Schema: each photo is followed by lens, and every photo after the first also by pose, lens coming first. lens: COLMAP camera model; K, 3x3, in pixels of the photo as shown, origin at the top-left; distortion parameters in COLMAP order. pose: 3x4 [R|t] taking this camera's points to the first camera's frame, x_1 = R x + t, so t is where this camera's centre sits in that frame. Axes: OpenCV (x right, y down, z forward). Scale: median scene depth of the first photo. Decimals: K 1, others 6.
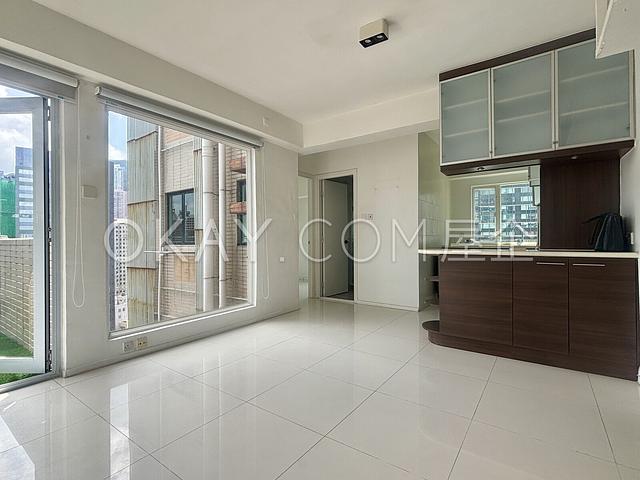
lens RADIAL K [[318.6, 0, 317.7], [0, 318.6, 238.8], [0, 0, 1]] dist [0.000224, 0.001195]
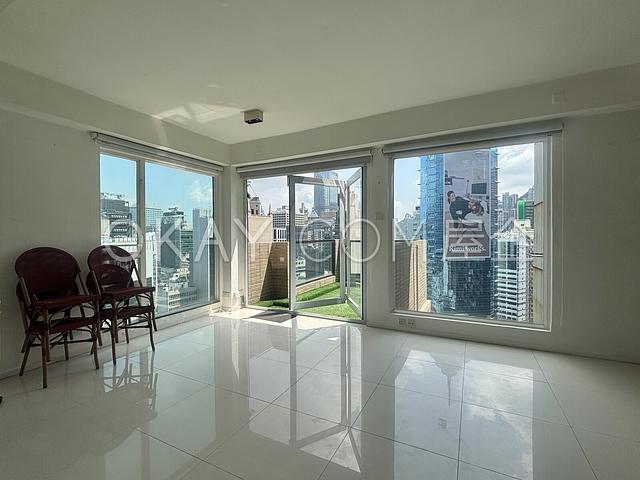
lens RADIAL K [[295.8, 0, 322.9], [0, 295.8, 236.7], [0, 0, 1]] dist [0.003909, 0.000123]
pose [[0.142171, 0.006224, -0.989823, 0.660715], [0.013217, 0.999879, 0.008185, -0.060644], [0.989754, -0.014246, 0.142072, 0.457418]]
